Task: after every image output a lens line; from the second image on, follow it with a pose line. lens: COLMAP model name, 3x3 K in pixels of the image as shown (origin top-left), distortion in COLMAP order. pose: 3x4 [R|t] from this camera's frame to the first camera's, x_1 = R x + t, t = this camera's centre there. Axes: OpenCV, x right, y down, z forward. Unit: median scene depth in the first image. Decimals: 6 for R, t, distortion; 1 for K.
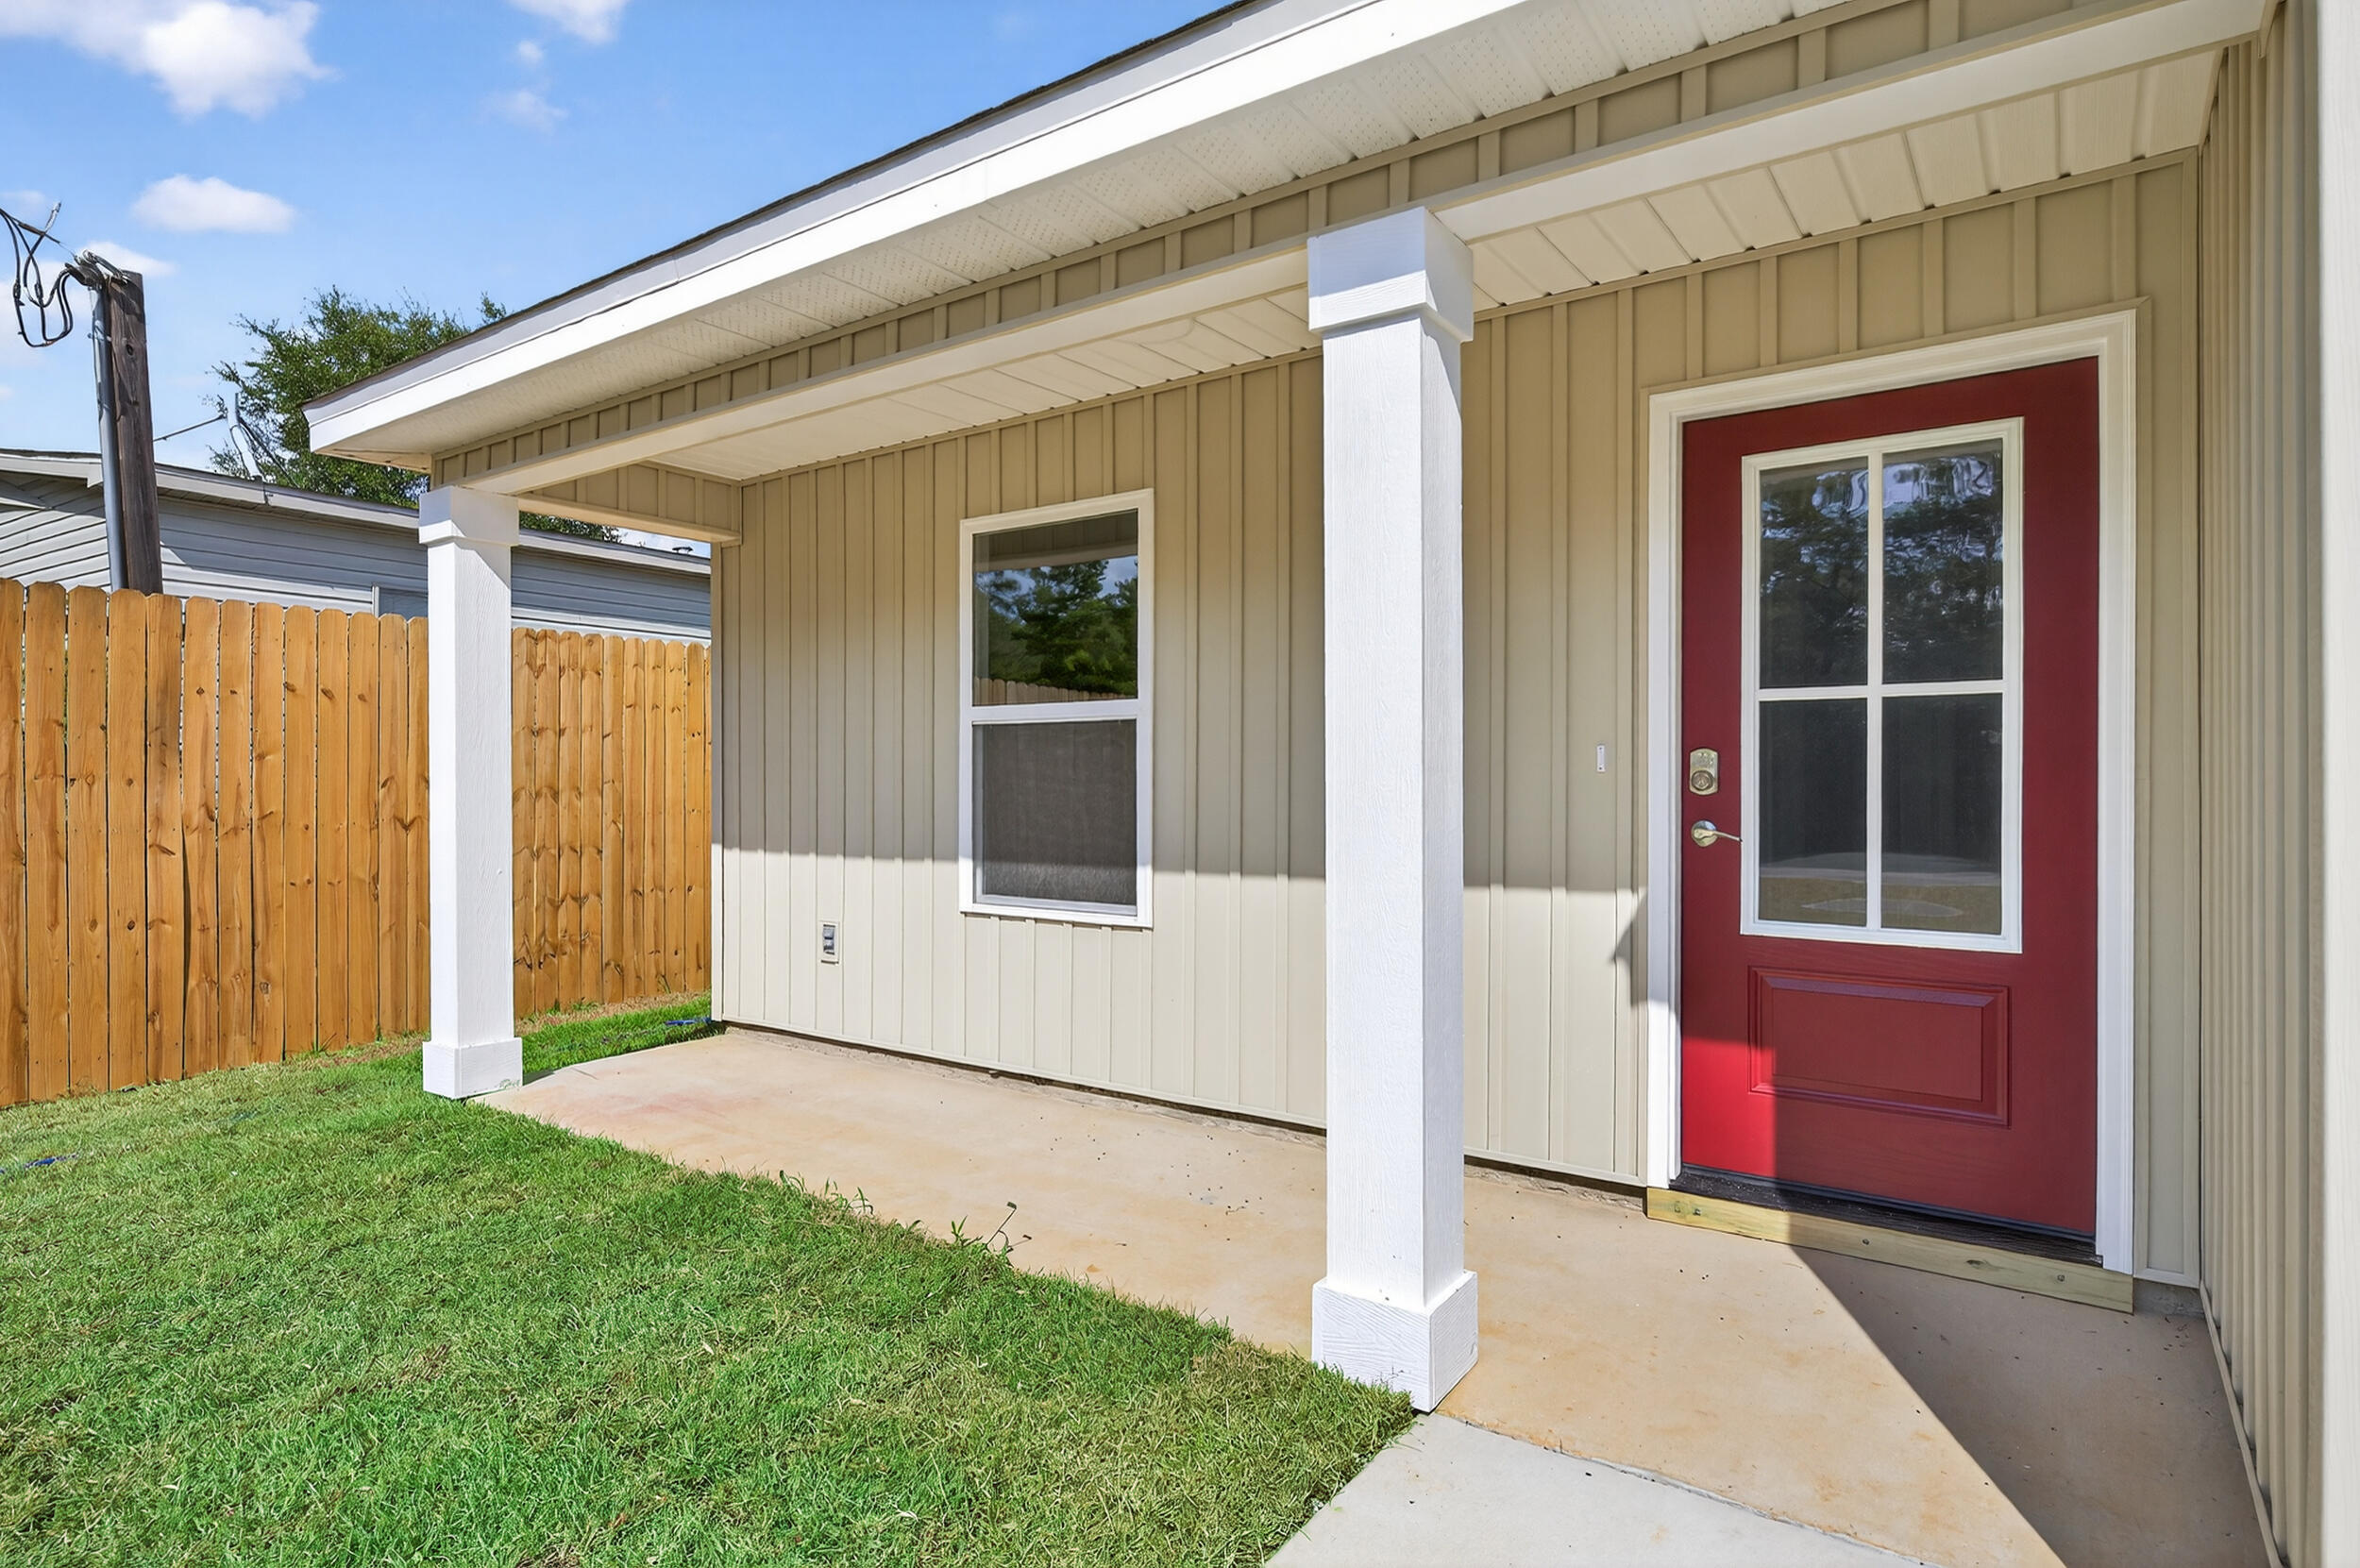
lens RADIAL K [[1229.8, 0, 1144.9], [0, 1229.8, 780.1], [0, 0, 1]] dist [-0.002297, -0.001671]
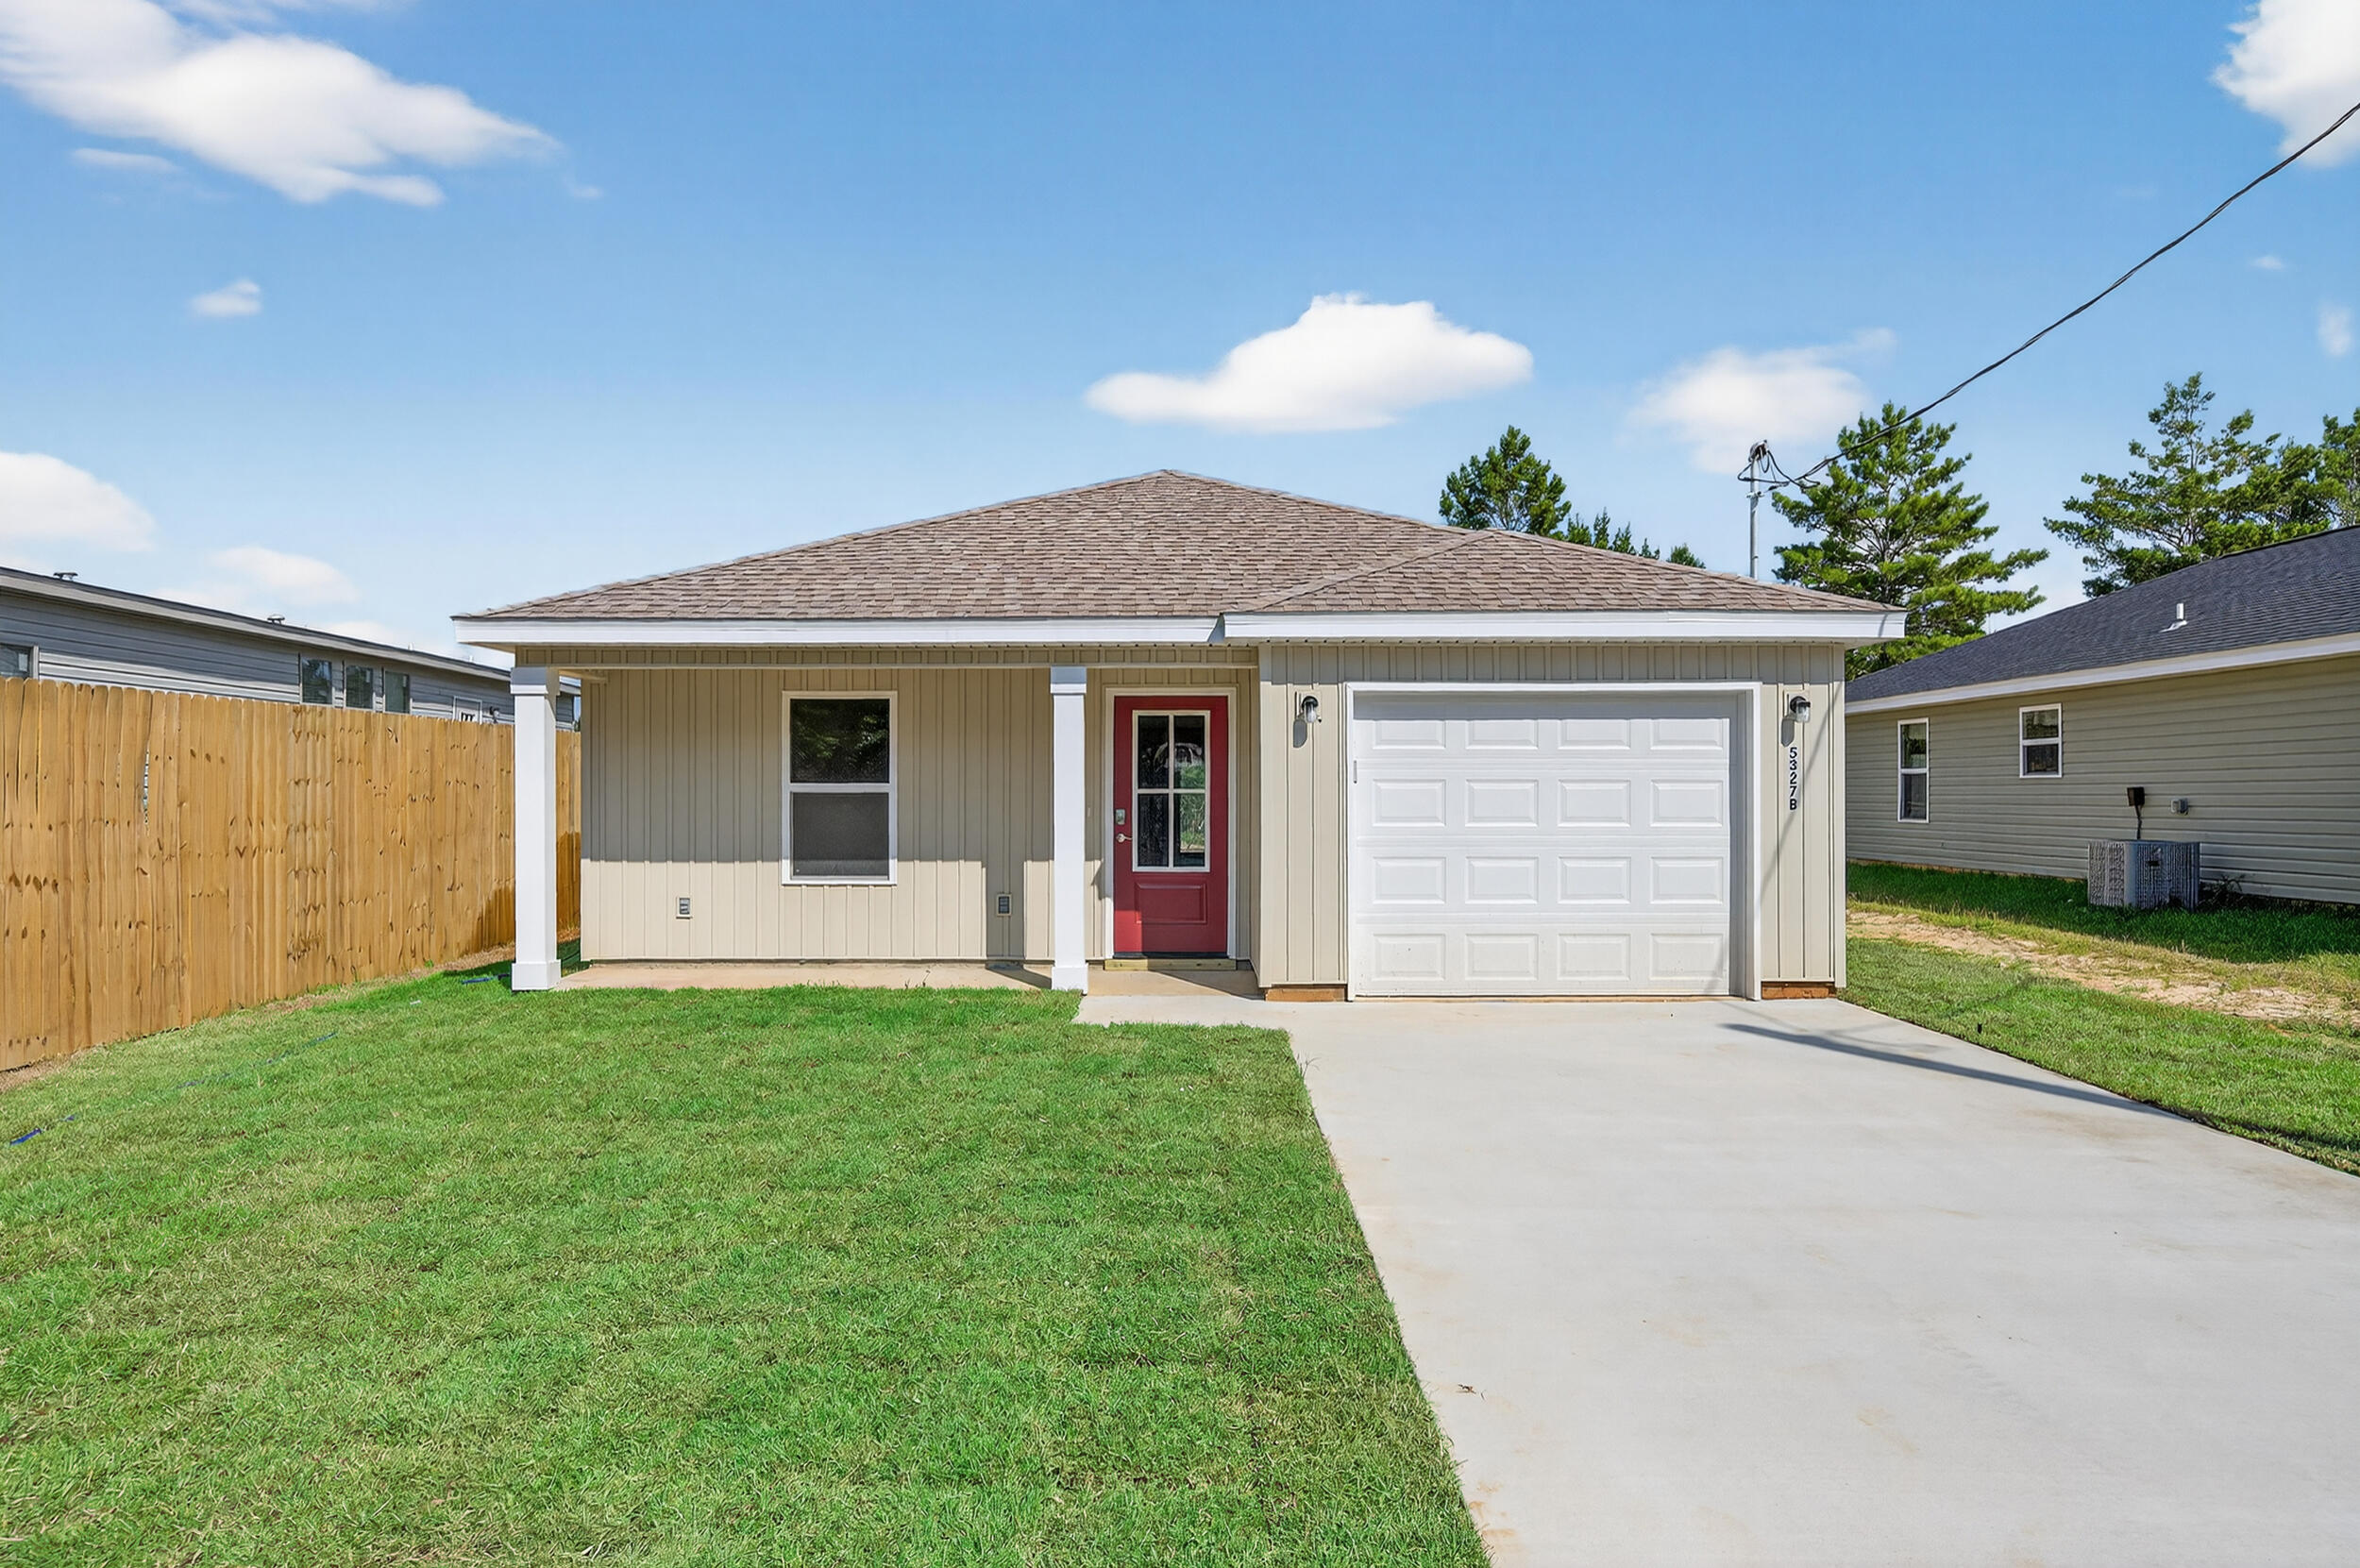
lens RADIAL K [[1407.5, 0, 1182.7], [0, 1407.5, 798.5], [0, 0, 1]] dist [-0.004602, 0.003328]
pose [[0.804047, 0.002632, 0.594560, -1.103396], [-0.000875, 0.999994, -0.003243, -0.031218], [-0.594565, 0.002088, 0.804045, -1.384001]]
